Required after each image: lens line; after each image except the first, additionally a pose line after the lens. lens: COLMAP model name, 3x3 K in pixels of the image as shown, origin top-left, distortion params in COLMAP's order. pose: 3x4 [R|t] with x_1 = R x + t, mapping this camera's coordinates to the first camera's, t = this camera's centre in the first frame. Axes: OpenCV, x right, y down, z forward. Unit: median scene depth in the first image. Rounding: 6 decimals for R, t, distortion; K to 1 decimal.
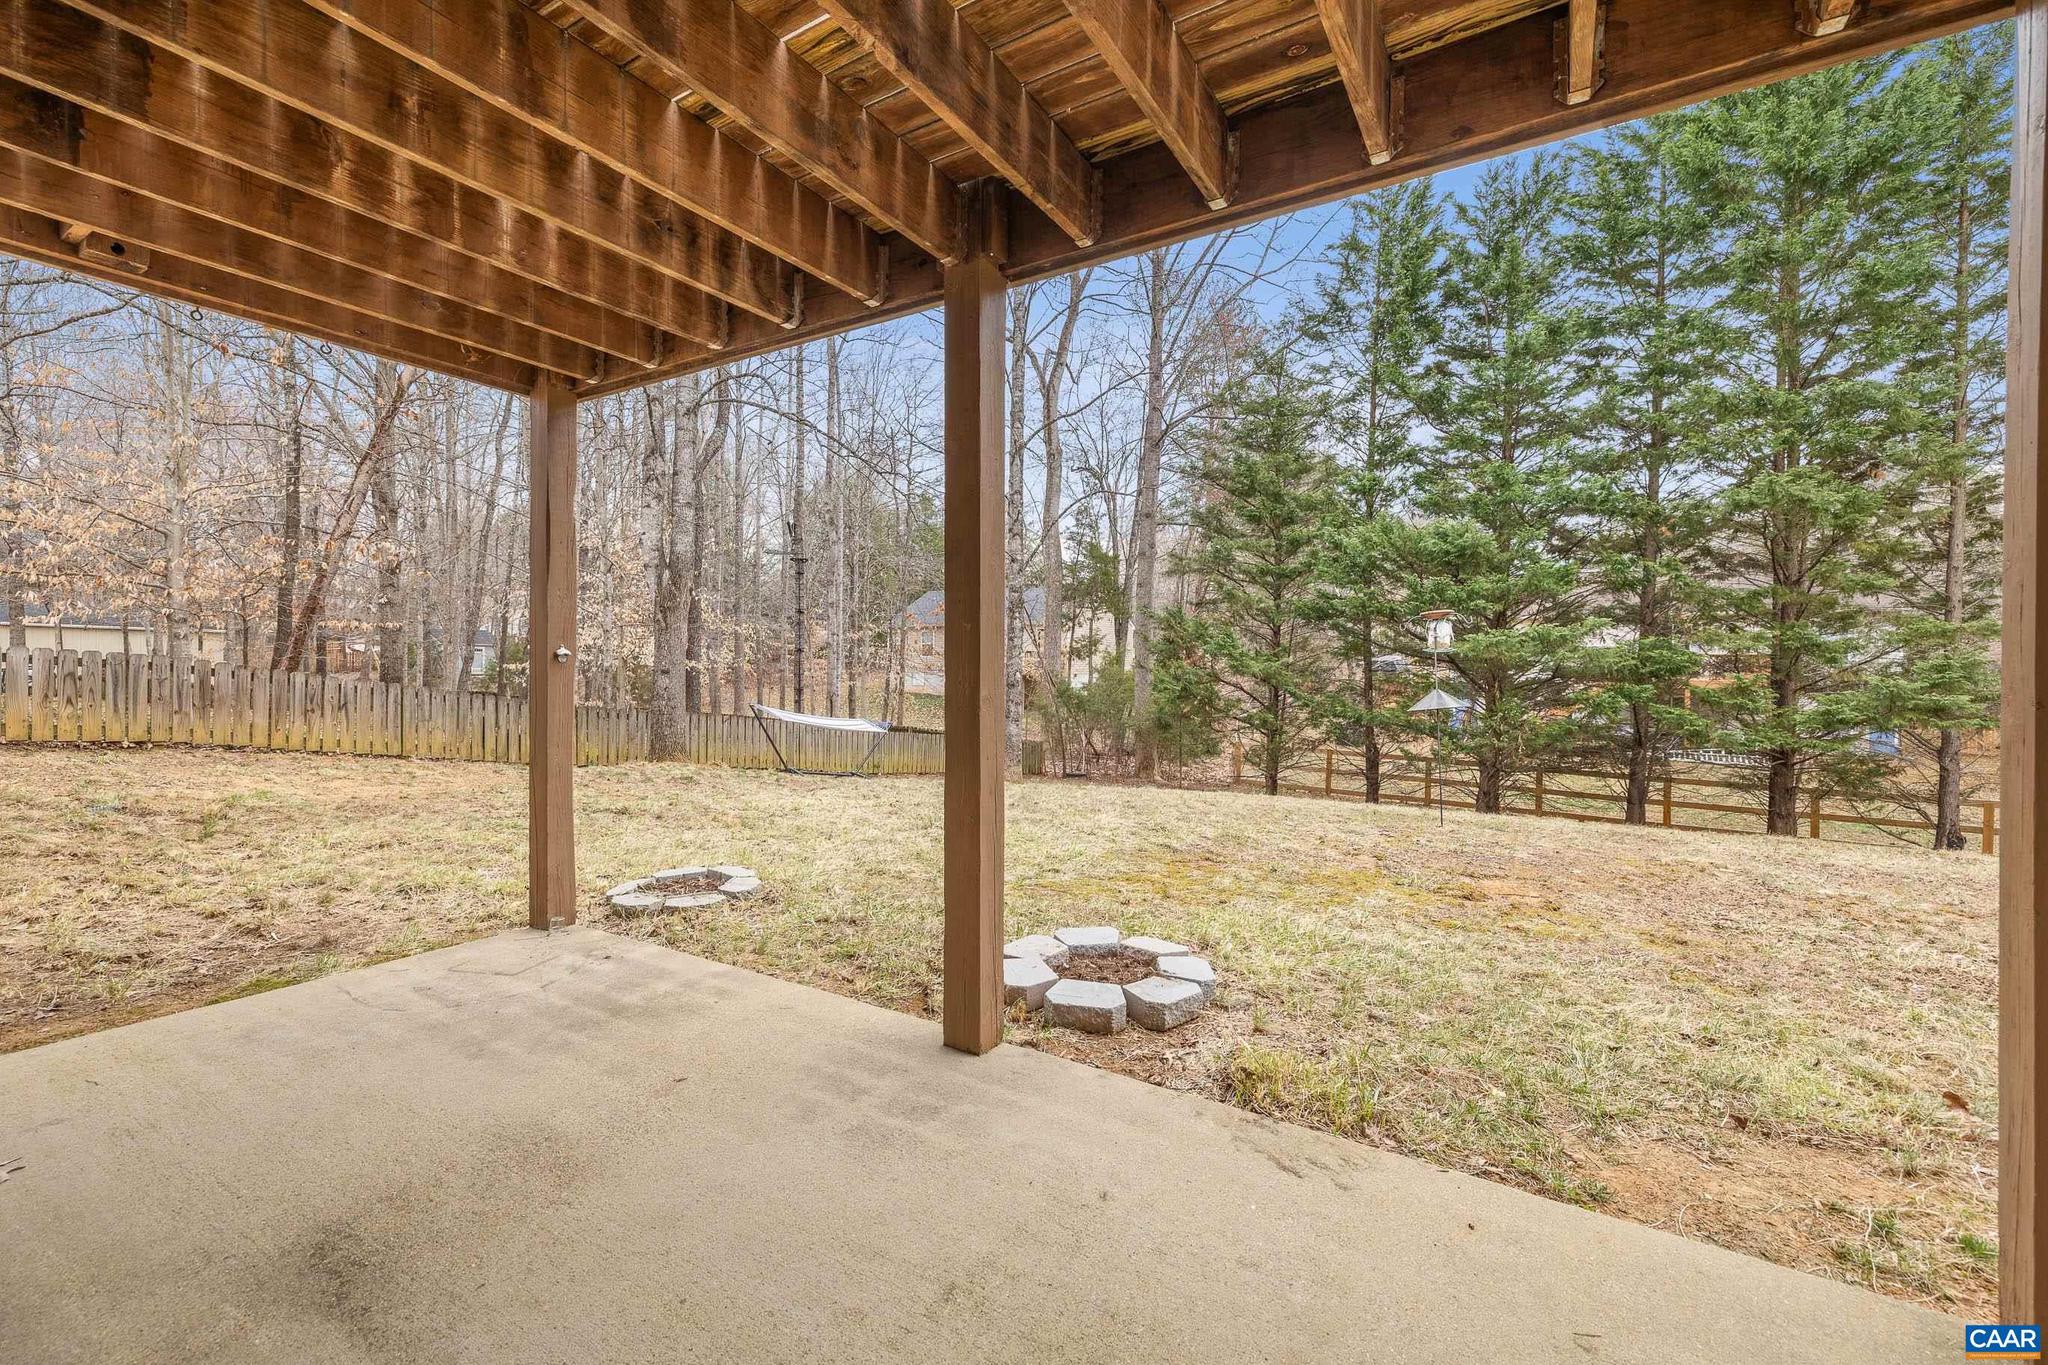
lens RADIAL K [[854.9, 0, 1025.8], [0, 854.9, 686.3], [0, 0, 1]] dist [0.001467, 0.000019]
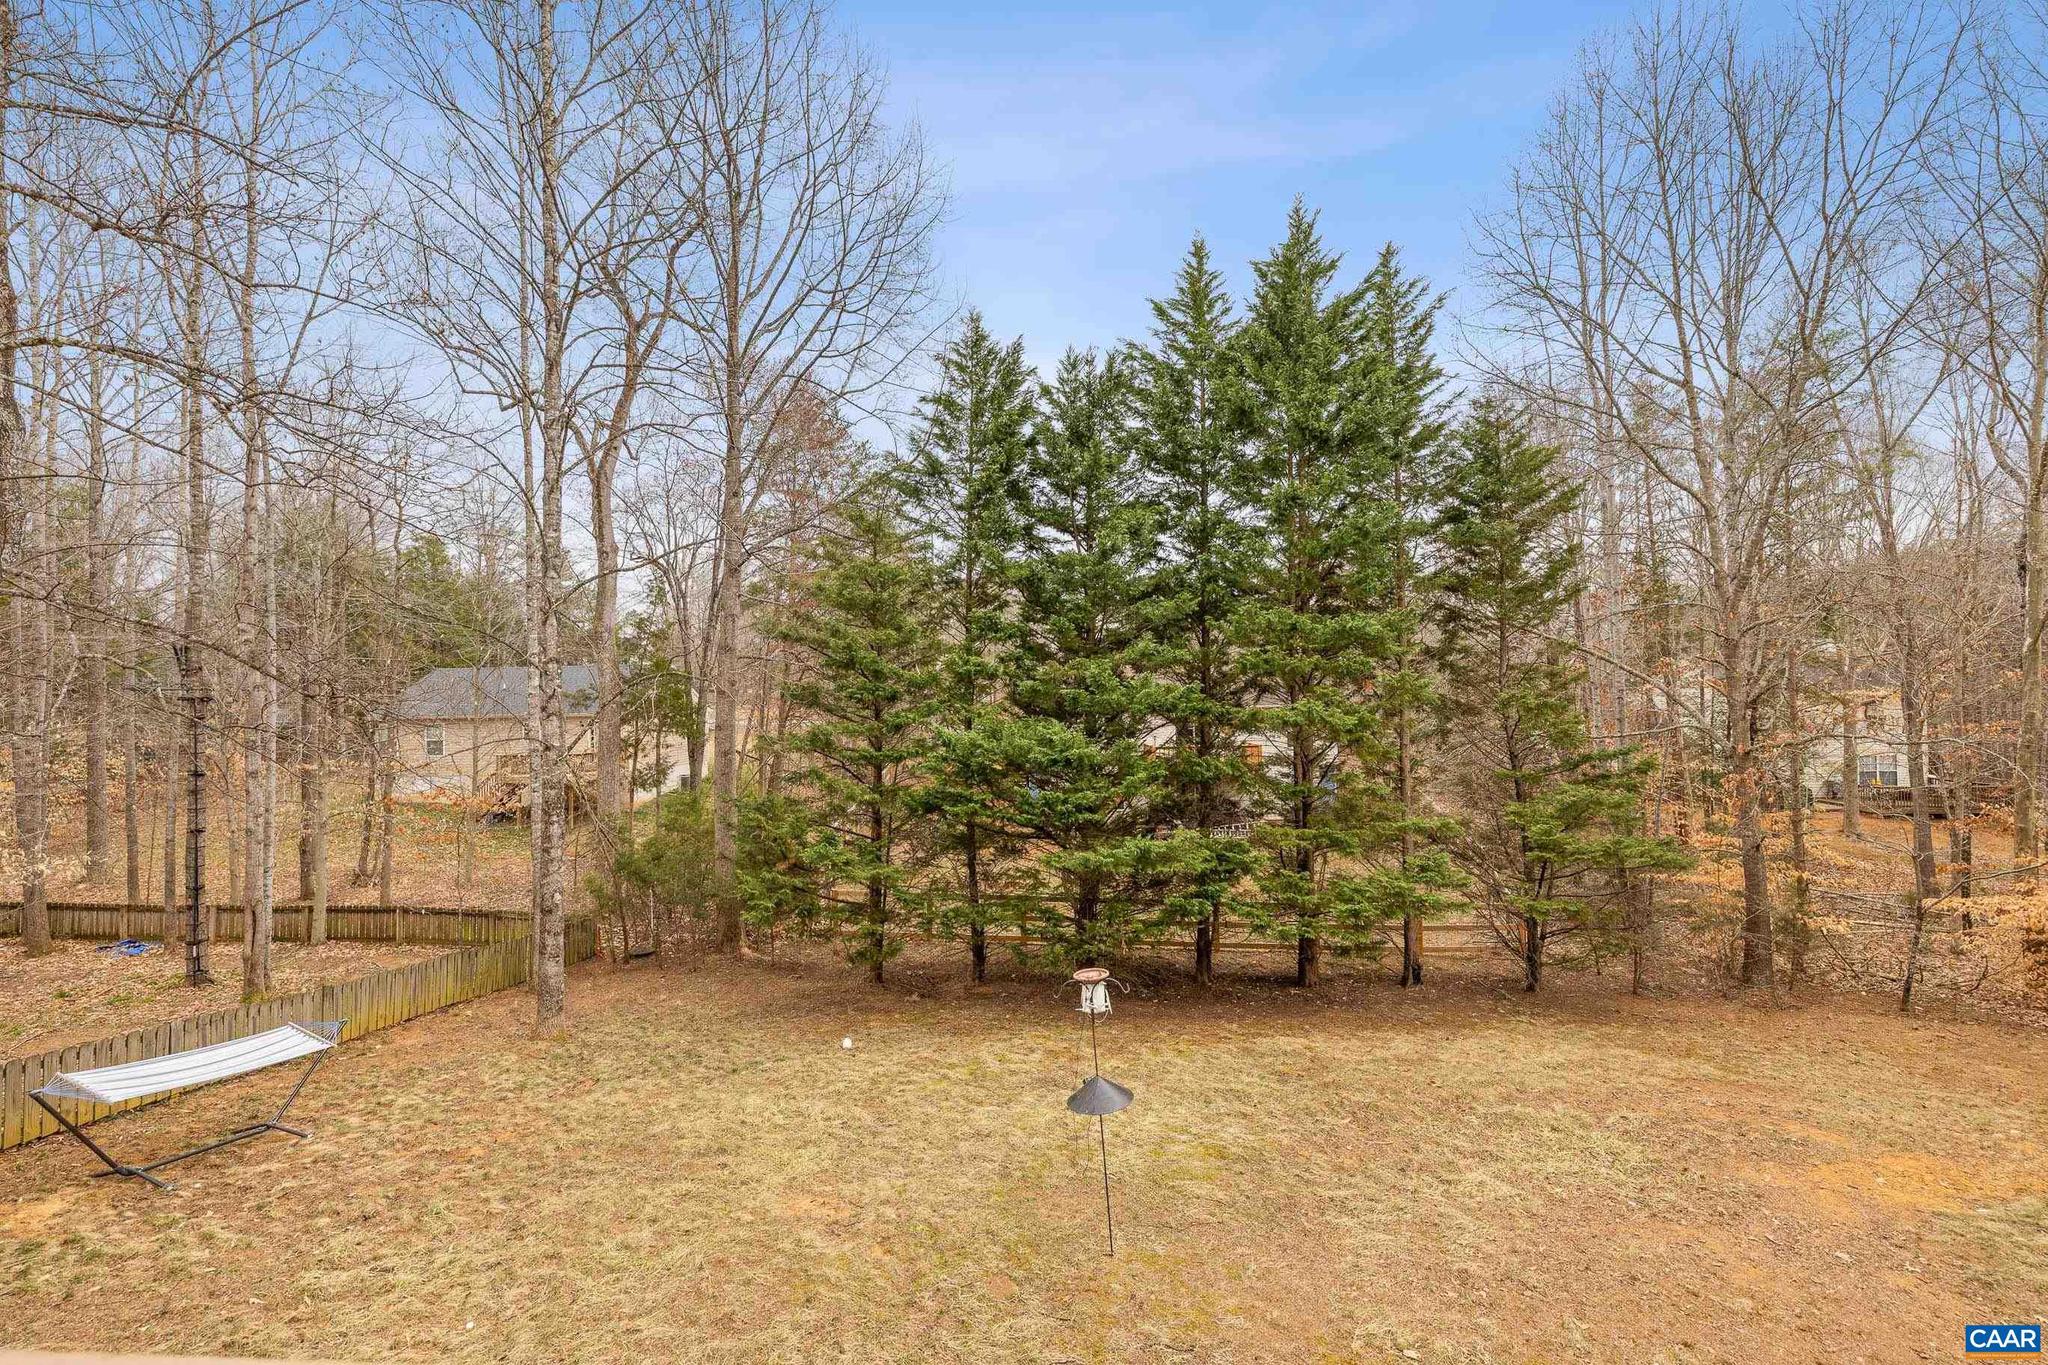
lens RADIAL K [[854.9, 0, 1024.3], [0, 854.9, 677.9], [0, 0, 1]] dist [0.001467, 0.000019]
pose [[0.886525, -0.010751, 0.462555, 0.010075], [0.029544, 0.999005, -0.033403, -0.169207], [-0.461736, 0.043279, 0.885961, 0.115881]]
